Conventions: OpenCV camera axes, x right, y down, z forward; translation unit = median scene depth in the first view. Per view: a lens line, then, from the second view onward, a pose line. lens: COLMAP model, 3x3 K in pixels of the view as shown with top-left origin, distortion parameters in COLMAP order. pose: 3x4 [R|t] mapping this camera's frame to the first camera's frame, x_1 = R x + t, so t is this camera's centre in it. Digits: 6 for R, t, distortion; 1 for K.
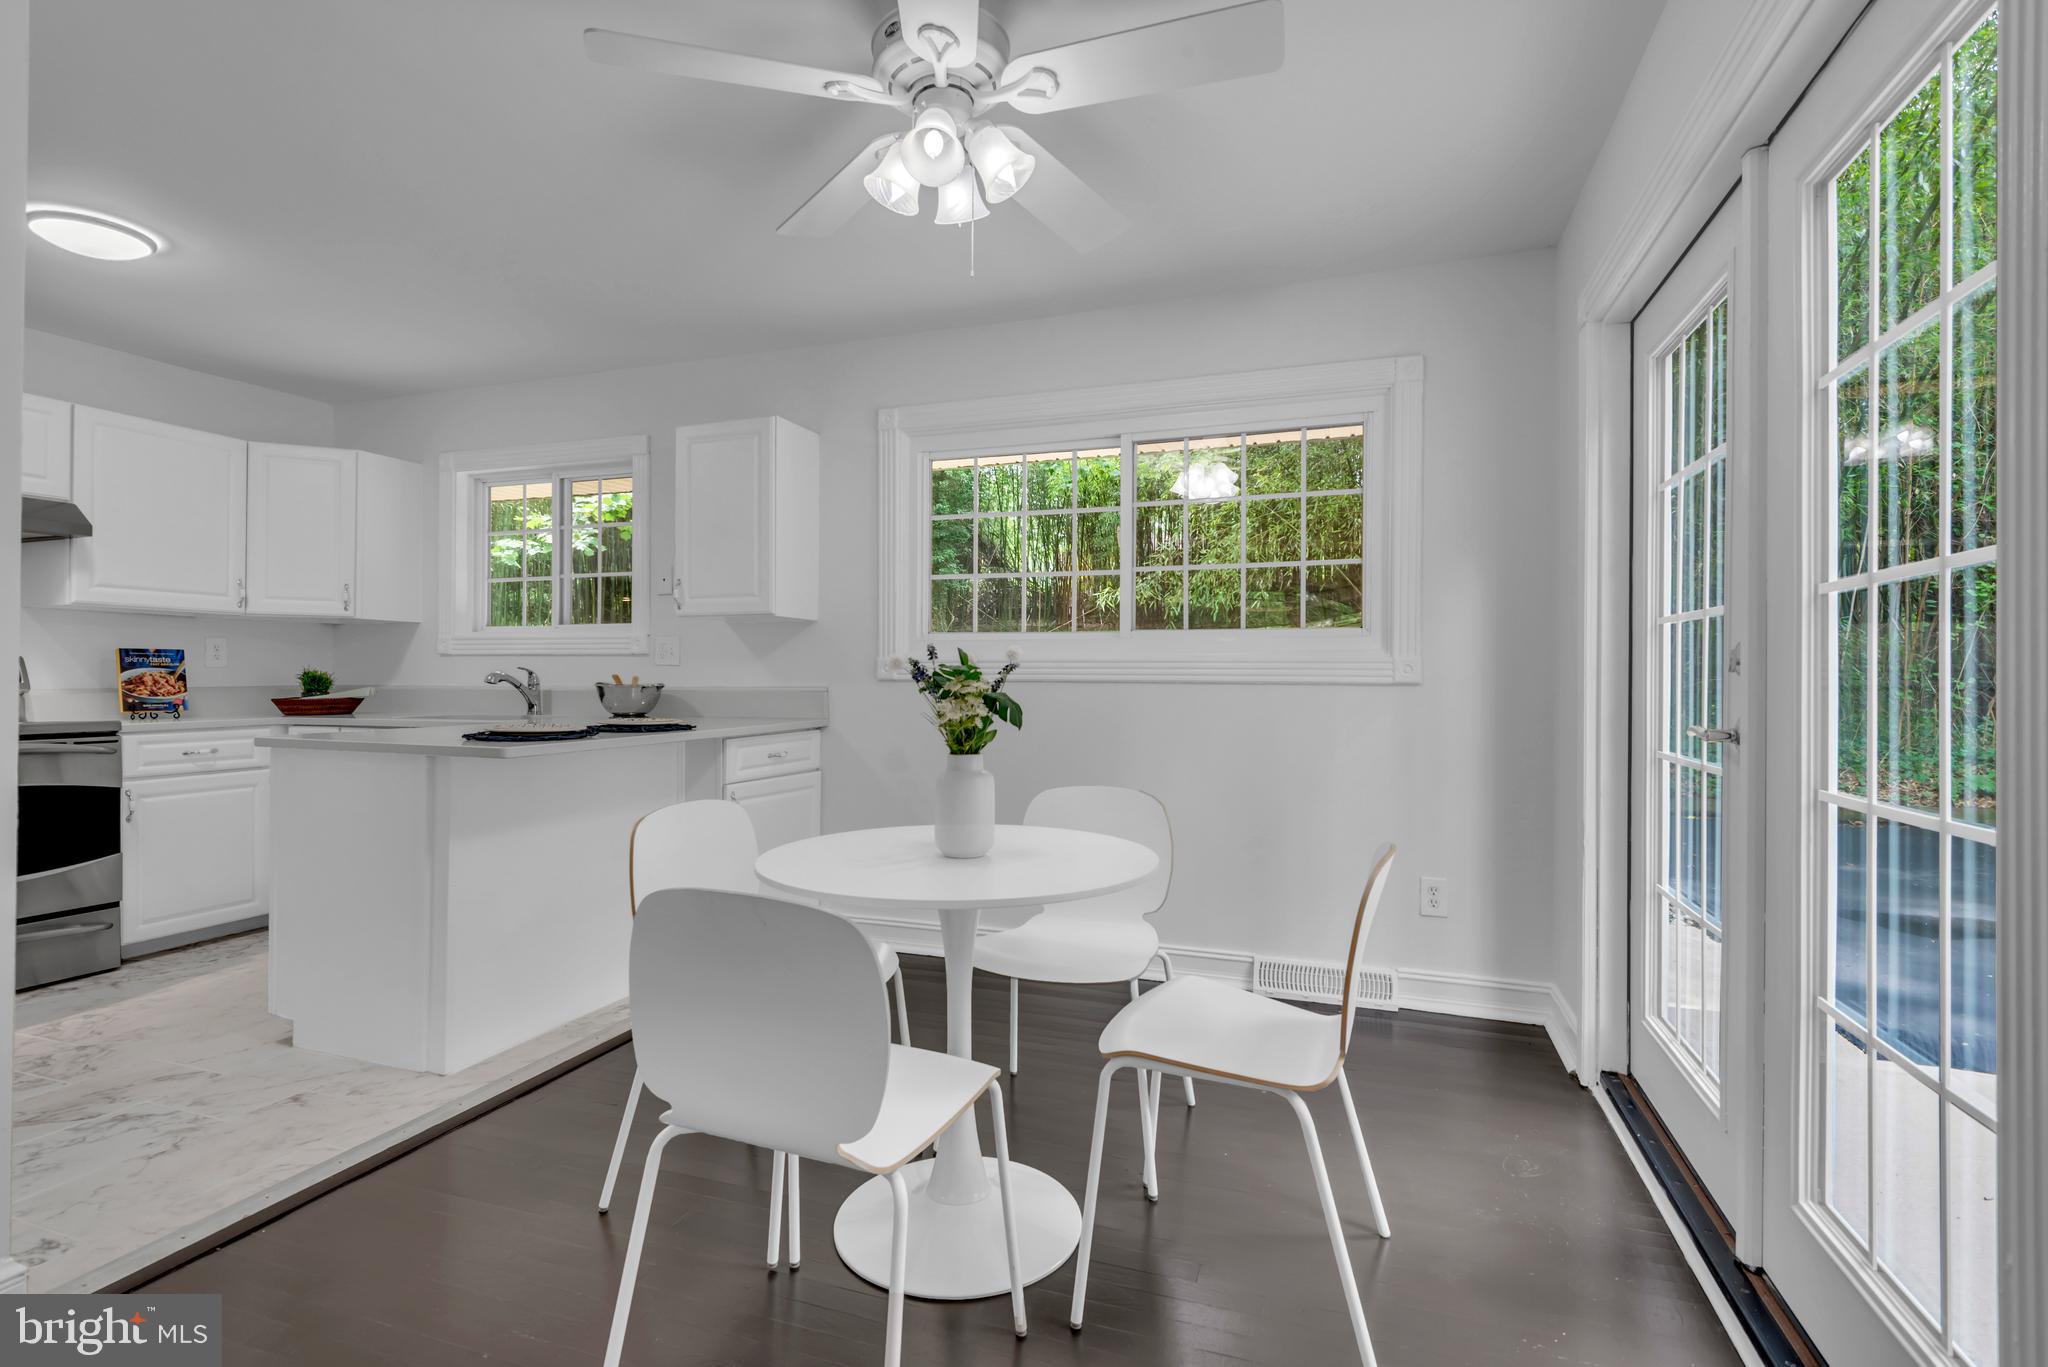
lens RADIAL K [[973.4, 0, 1029.7], [0, 973.4, 670.4], [0, 0, 1]] dist [0.003578, -0.003896]
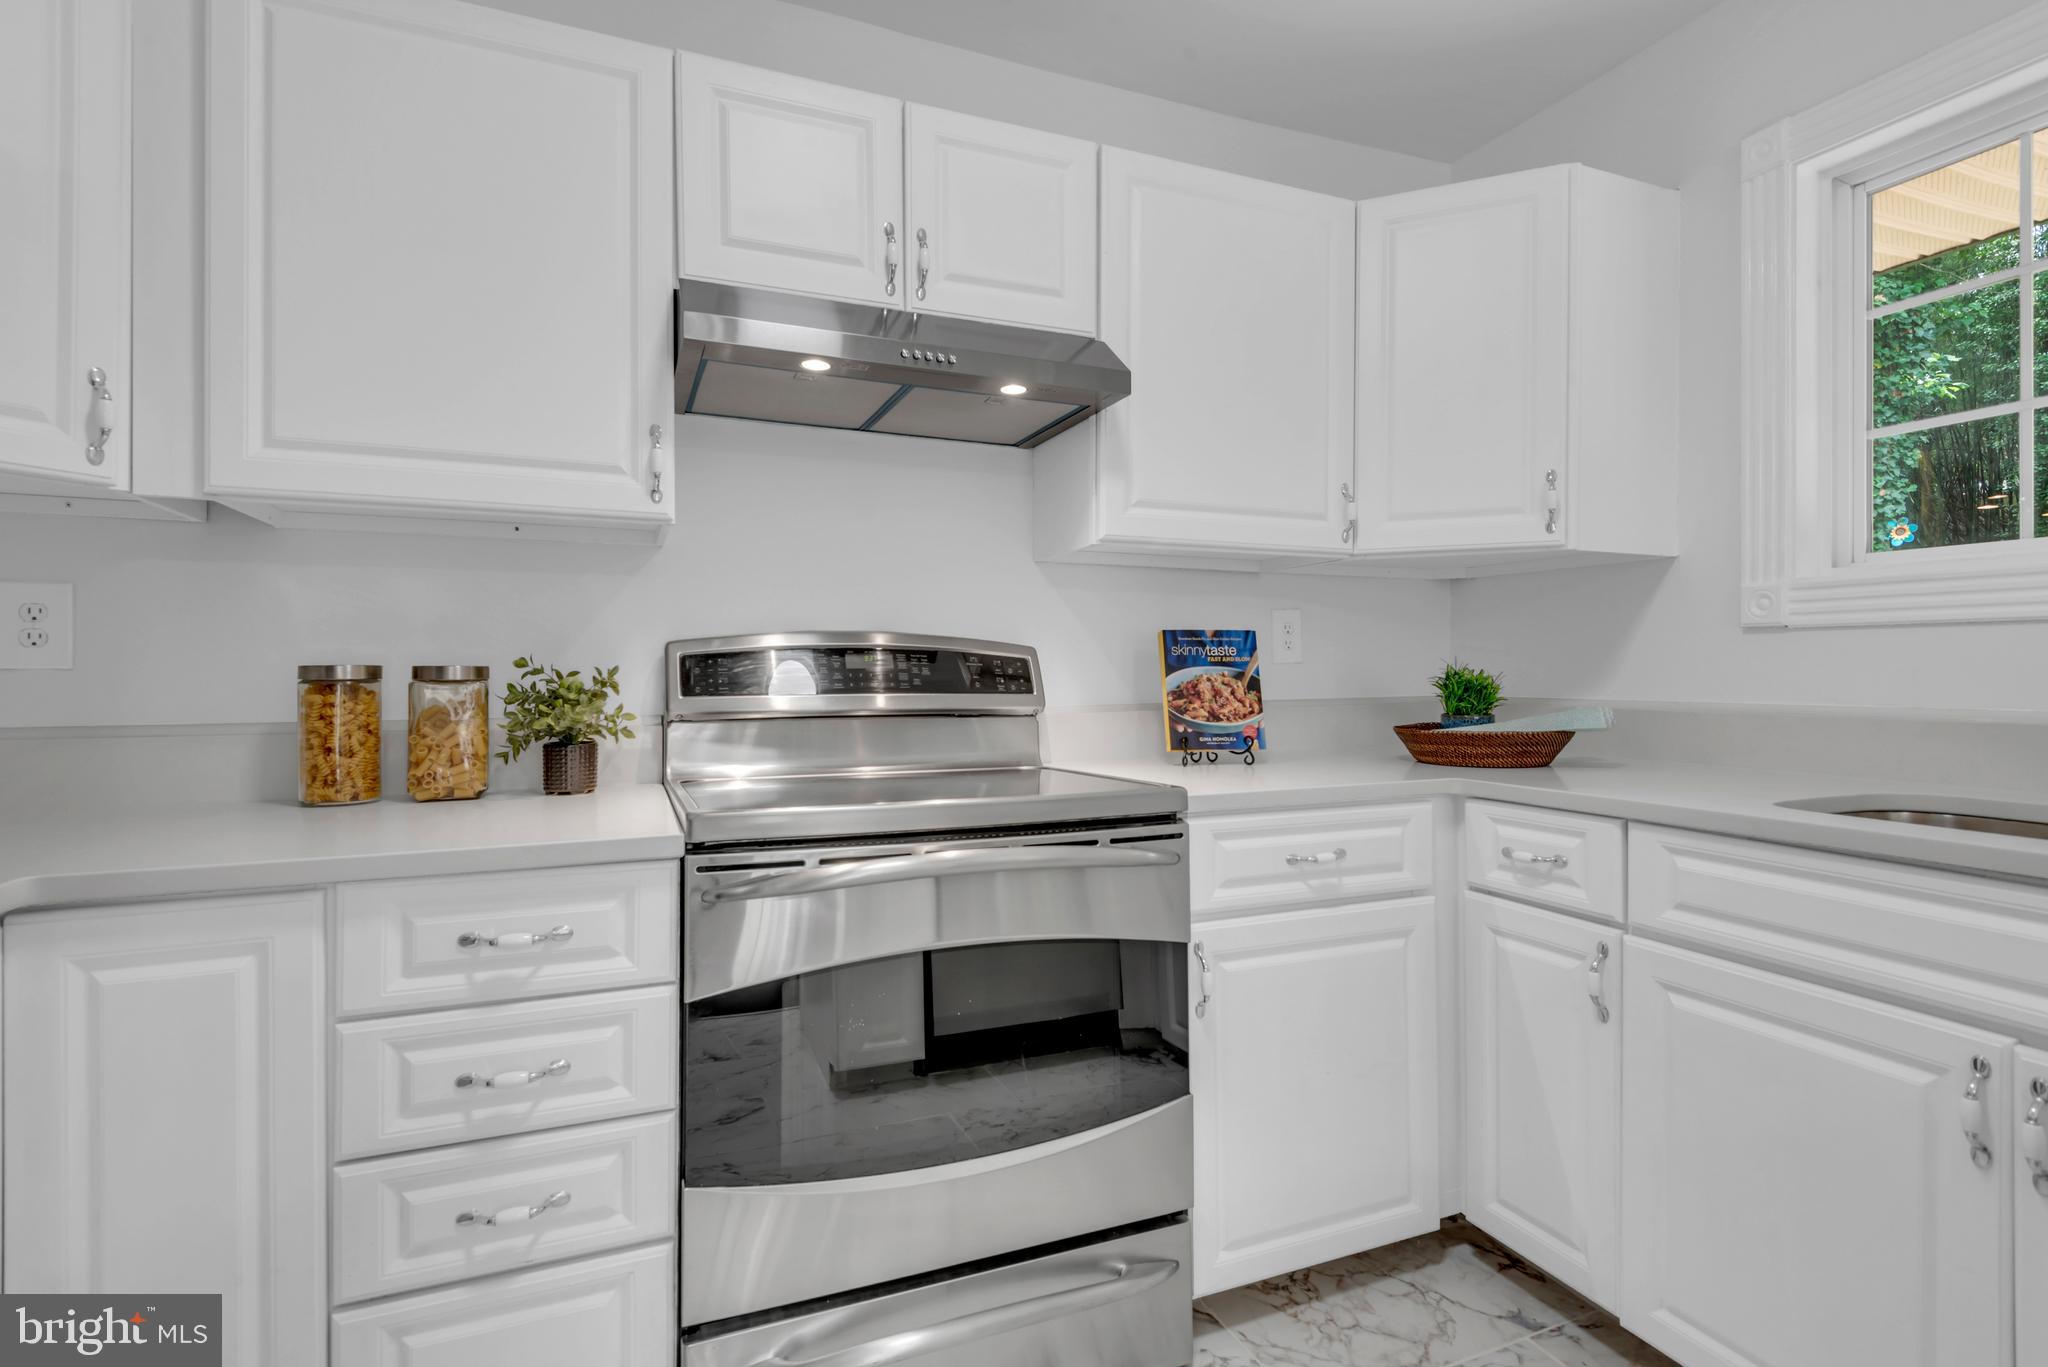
lens RADIAL K [[988.1, 0, 1011.3], [0, 988.1, 666.9], [0, 0, 1]] dist [0.032530, -0.015269]
pose [[0.657662, -0.006200, -0.753288, -0.569364], [0.008506, 0.999963, -0.000804, -0.002662], [0.753265, -0.005879, 0.657690, 0.567988]]
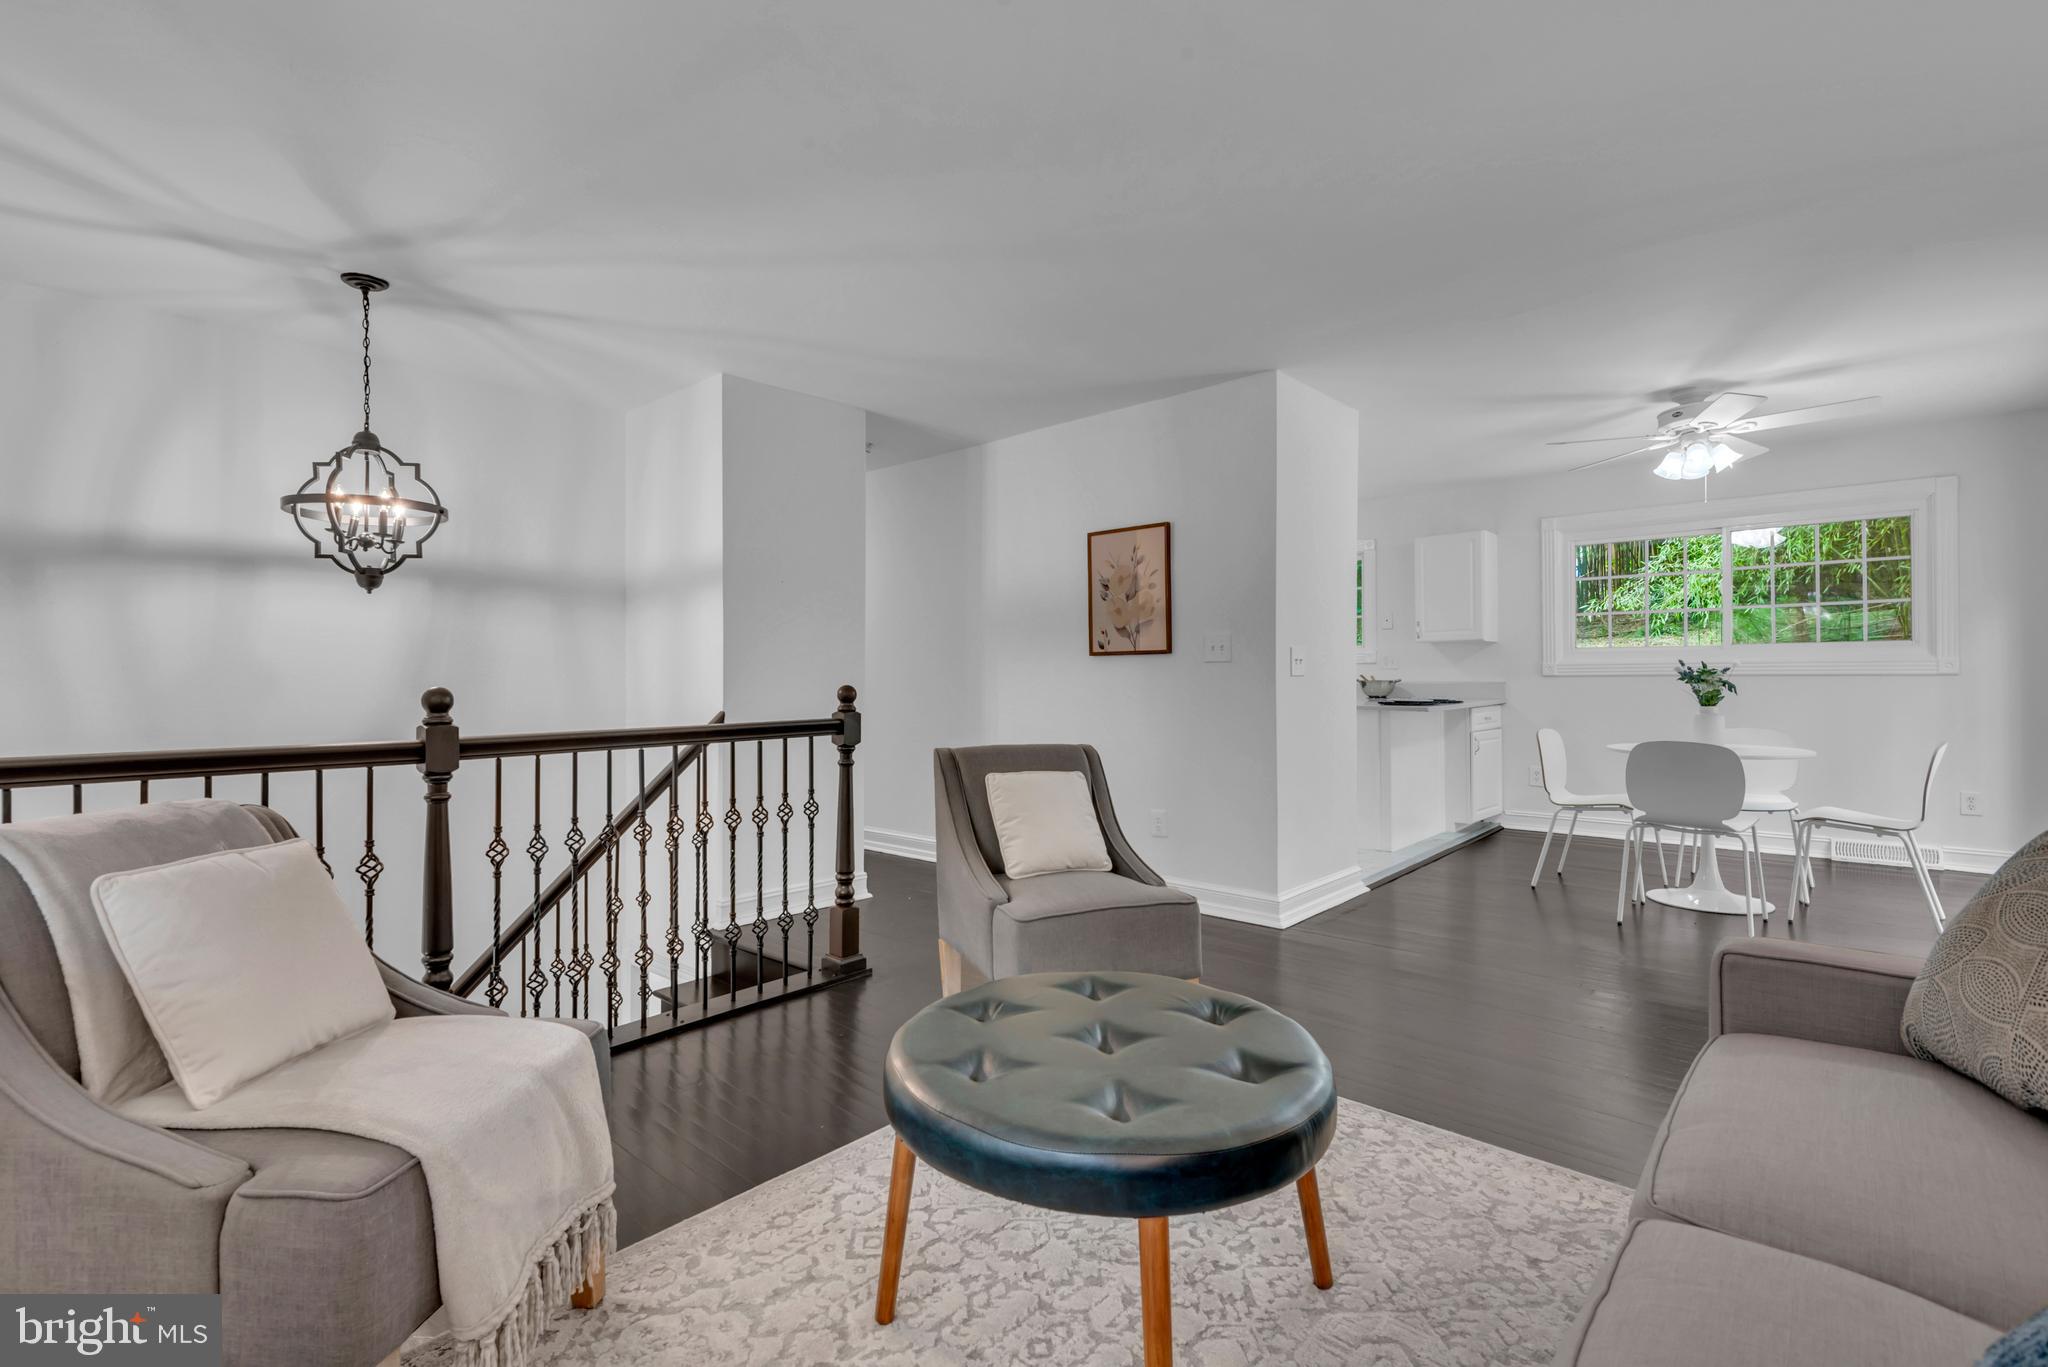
lens RADIAL K [[933.2, 0, 1035.5], [0, 933.2, 671.9], [0, 0, 1]] dist [0.029540, -0.008920]
pose [[0.924642, -0.014117, -0.380575, -0.339271], [0.016009, 0.999870, 0.001808, -0.013576], [0.380501, -0.007764, 0.924748, -0.855108]]
